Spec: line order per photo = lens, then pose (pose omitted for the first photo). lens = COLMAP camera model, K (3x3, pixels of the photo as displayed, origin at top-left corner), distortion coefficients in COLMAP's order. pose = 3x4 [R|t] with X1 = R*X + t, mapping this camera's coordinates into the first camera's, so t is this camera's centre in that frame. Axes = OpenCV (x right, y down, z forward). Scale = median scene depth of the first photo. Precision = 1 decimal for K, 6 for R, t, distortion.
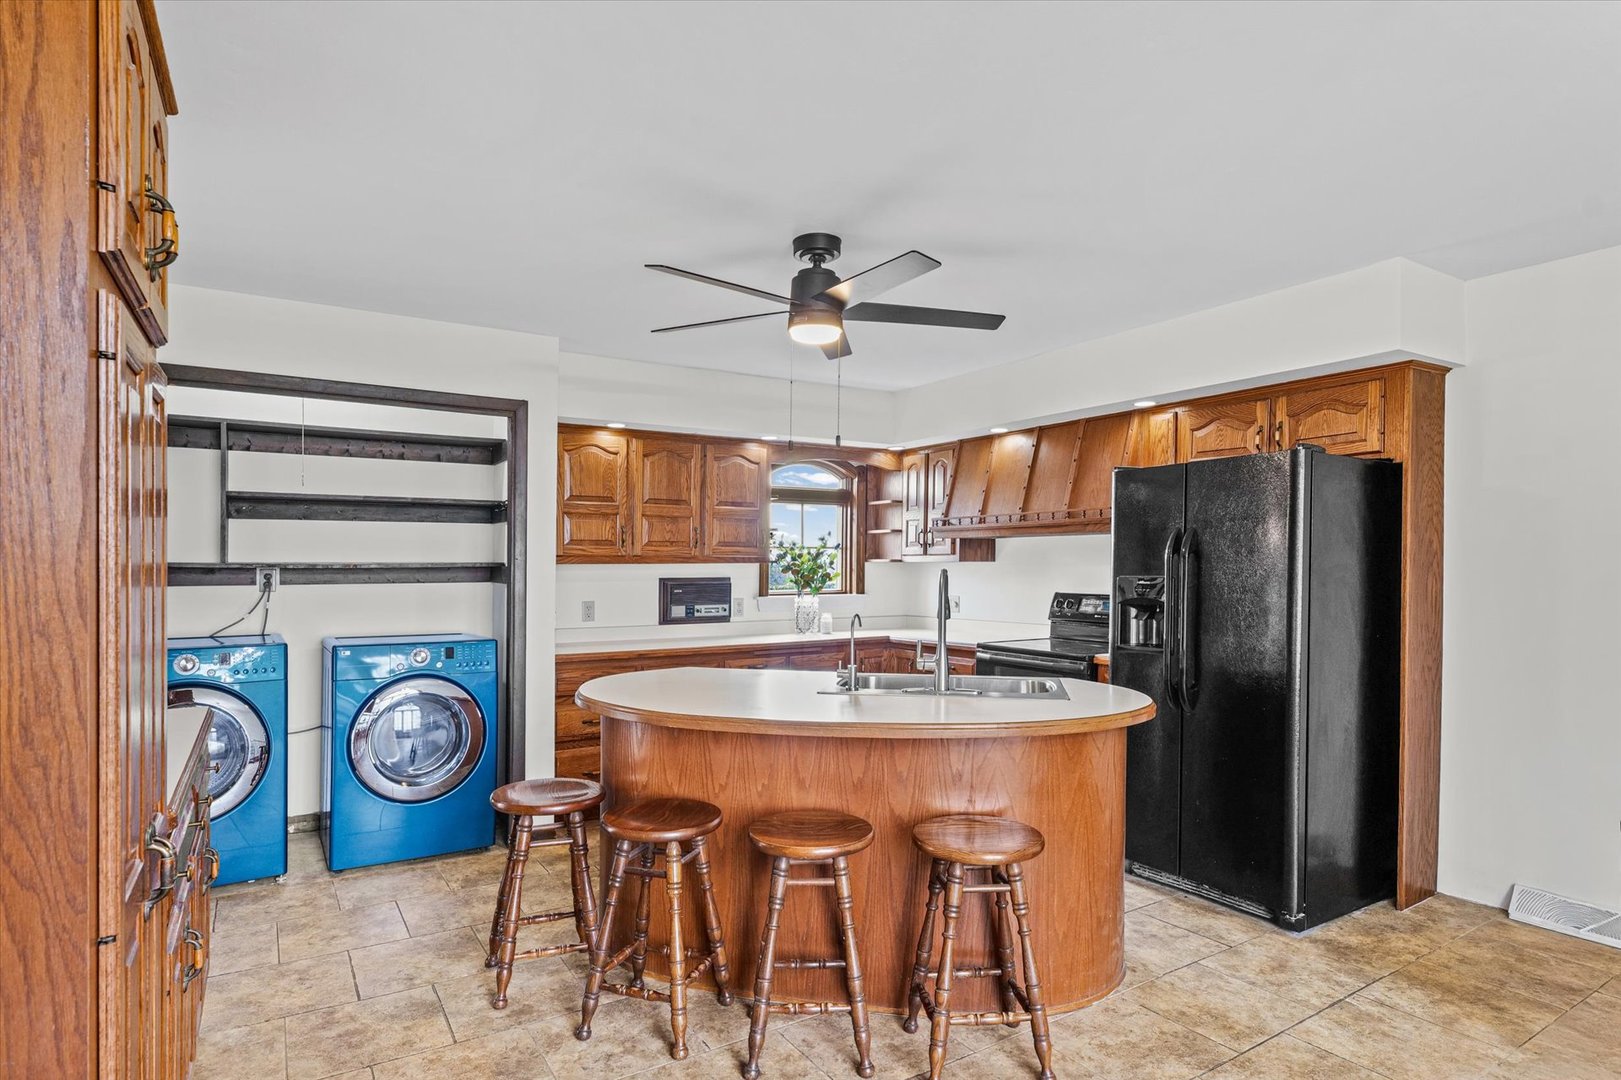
lens RADIAL K [[868.6, 0, 824.5], [0, 868.6, 570.5], [0, 0, 1]] dist [-0.002731, 0.000121]
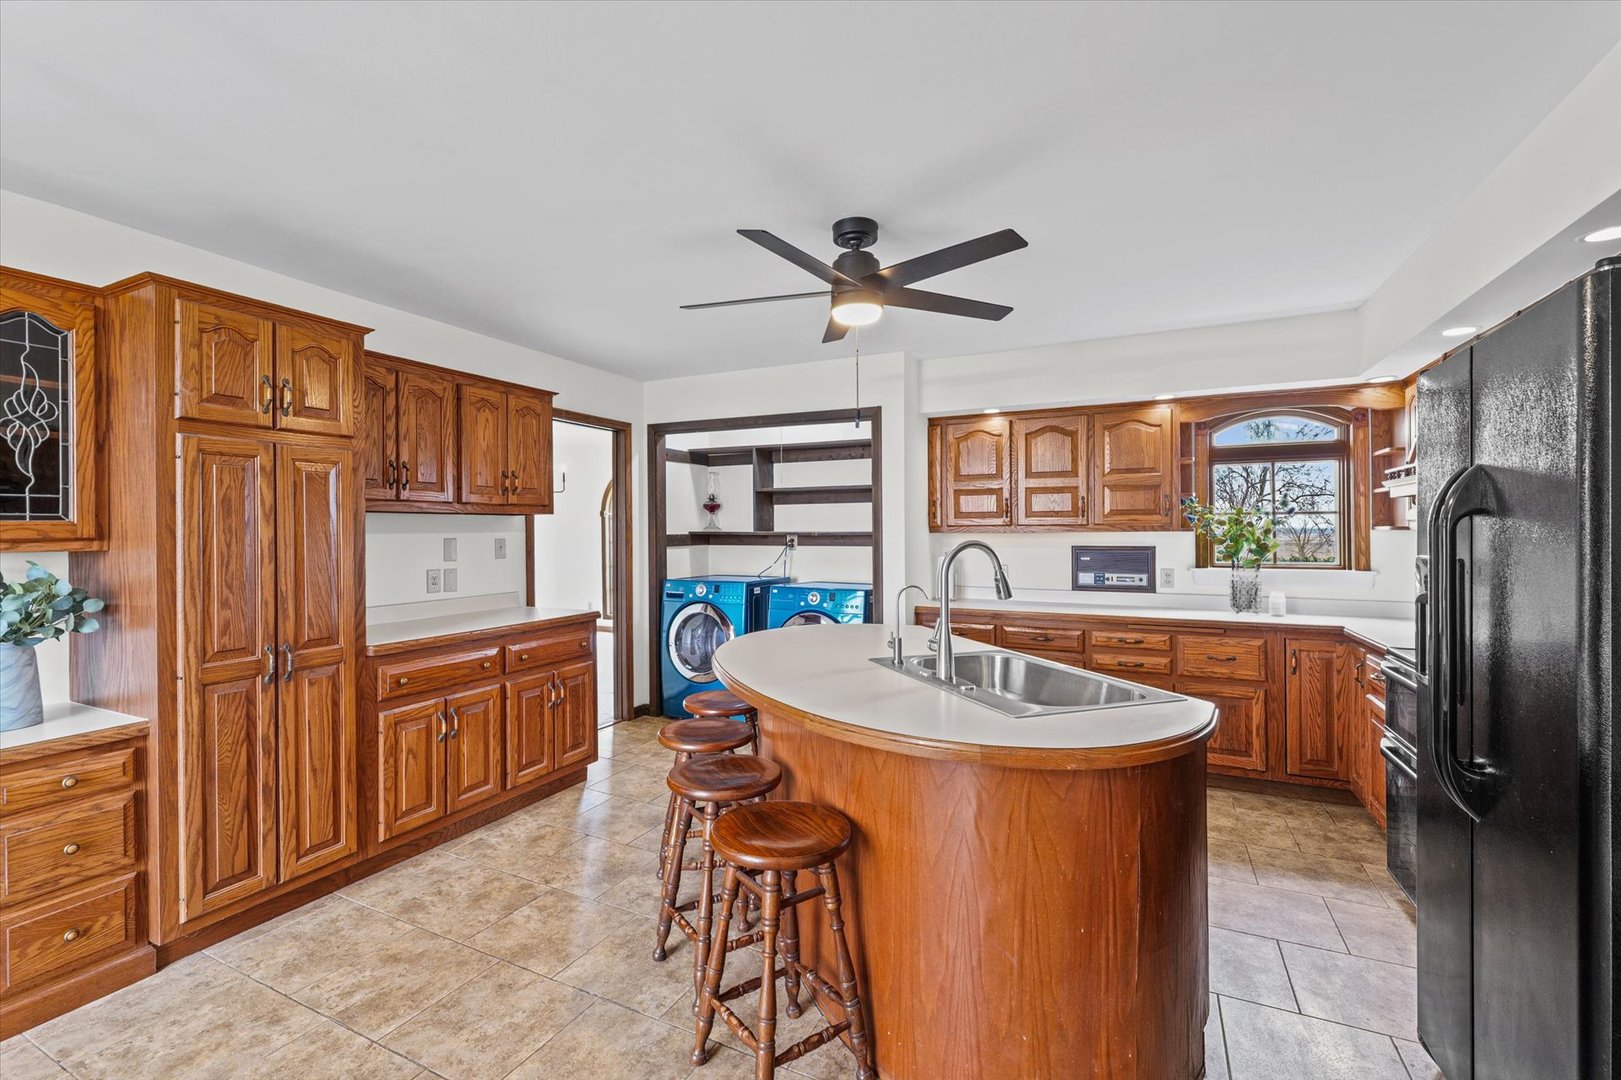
lens RADIAL K [[707.0, 0, 813.3], [0, 707.0, 528.3], [0, 0, 1]] dist [-0.002995, 0.000389]
pose [[0.520770, -0.003828, -0.853688, 0.440139], [-0.005078, 0.999958, -0.007582, -0.005285], [0.853682, 0.008284, 0.520729, 0.326961]]
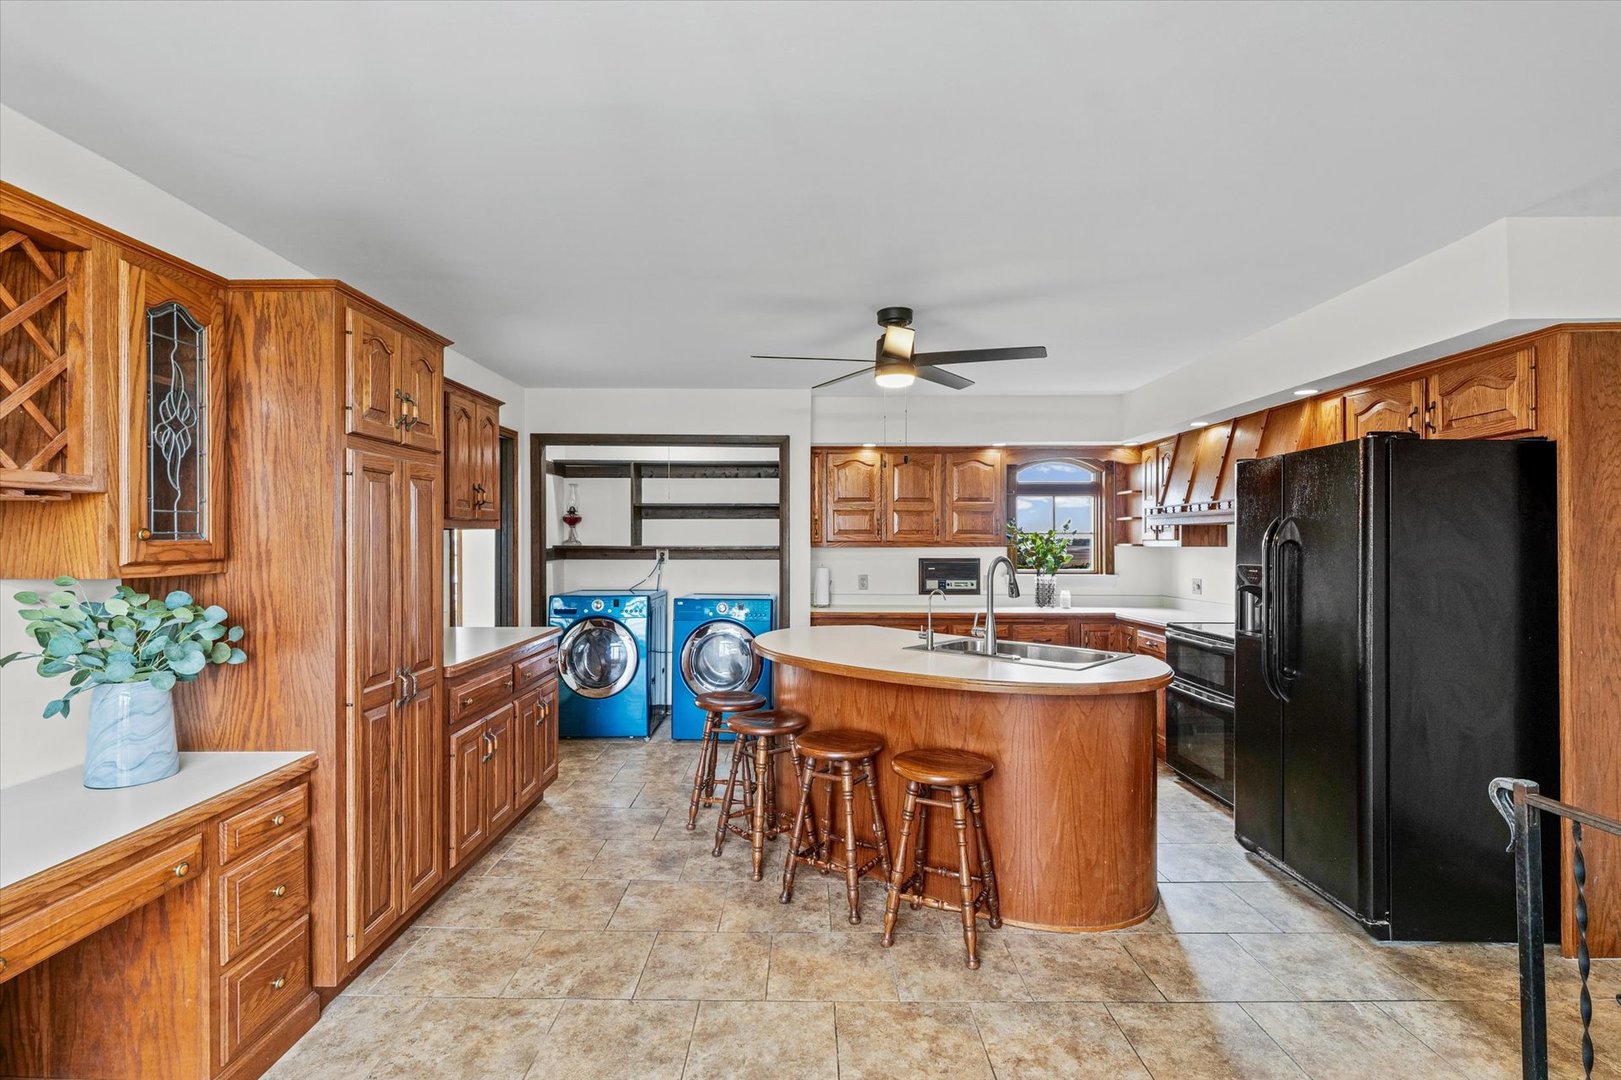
lens RADIAL K [[750.1, 0, 822.2], [0, 750.1, 537.7], [0, 0, 1]] dist [-0.000987, -0.000669]
pose [[0.844545, 0.000005, -0.535484, 0.331025], [-0.006863, 0.999918, -0.010815, -0.010156], [0.535440, 0.012809, 0.844476, -0.024276]]
